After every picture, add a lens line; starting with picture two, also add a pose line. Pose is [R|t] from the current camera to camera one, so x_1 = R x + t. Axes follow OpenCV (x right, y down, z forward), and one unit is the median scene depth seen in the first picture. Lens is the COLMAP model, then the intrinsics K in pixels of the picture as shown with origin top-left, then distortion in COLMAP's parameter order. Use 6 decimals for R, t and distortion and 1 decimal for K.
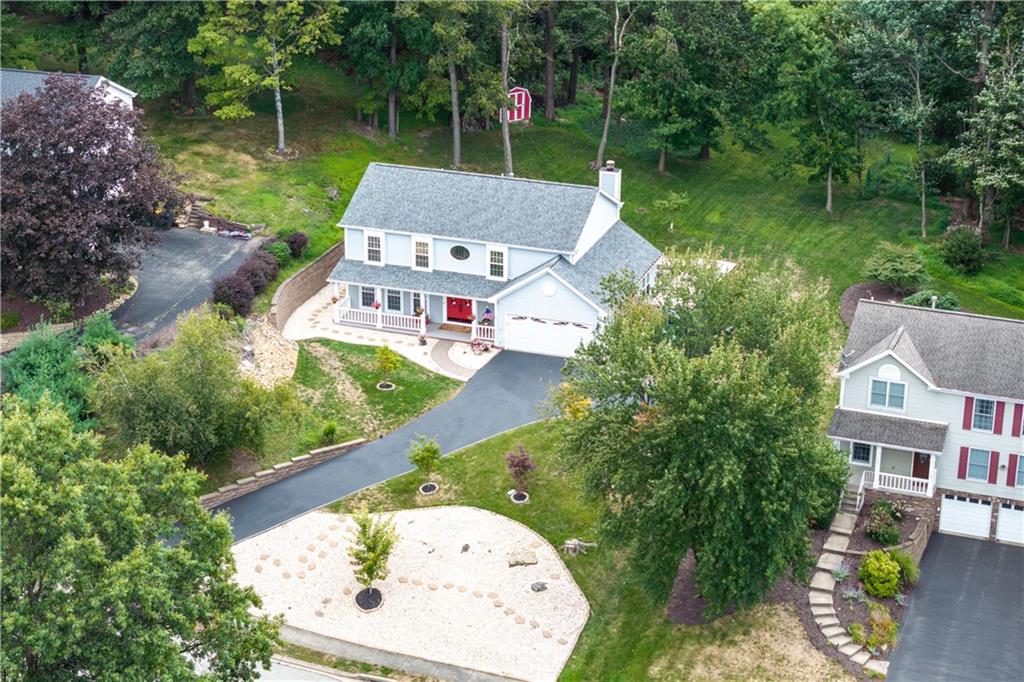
lens RADIAL K [[2066.6, 0, 511.9], [0, 2066.6, 340.8], [0, 0, 1]] dist [-0.103974, 0.000000]
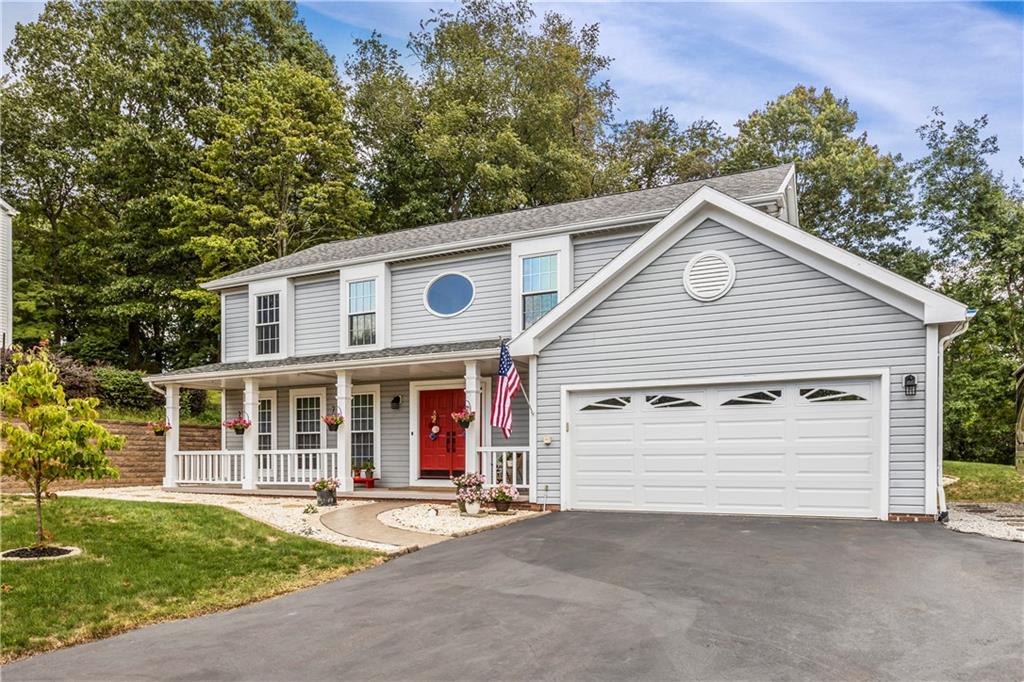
lens RADIAL K [[709.8, 0, 479.5], [0, 709.8, 475.6], [0, 0, 1]] dist [-0.001423, -0.000819]
pose [[0.990544, -0.005396, -0.137087, -0.000835], [-0.042998, 0.936672, -0.347557, 0.037684], [0.130281, 0.350165, 0.927584, 0.887200]]
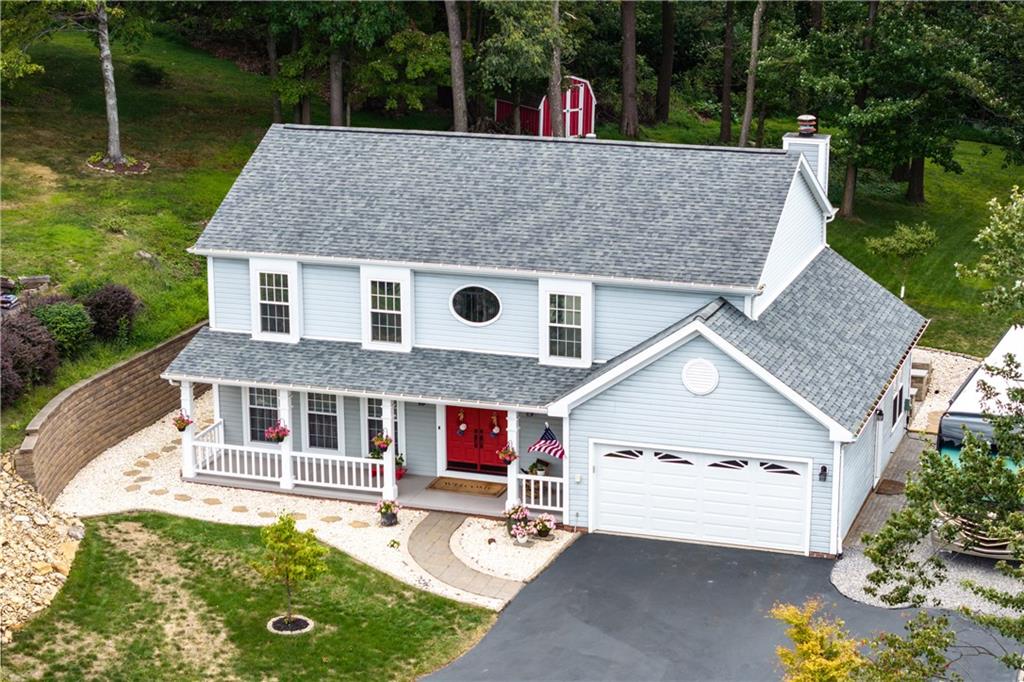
lens RADIAL K [[2066.6, 0, 510.2], [0, 2066.6, 338.1], [0, 0, 1]] dist [-0.103974, 0.000000]
pose [[0.999908, -0.013417, 0.002029, -0.019162], [0.013565, 0.992376, -0.122501, 0.015801], [-0.000370, 0.122517, 0.992466, 0.584557]]
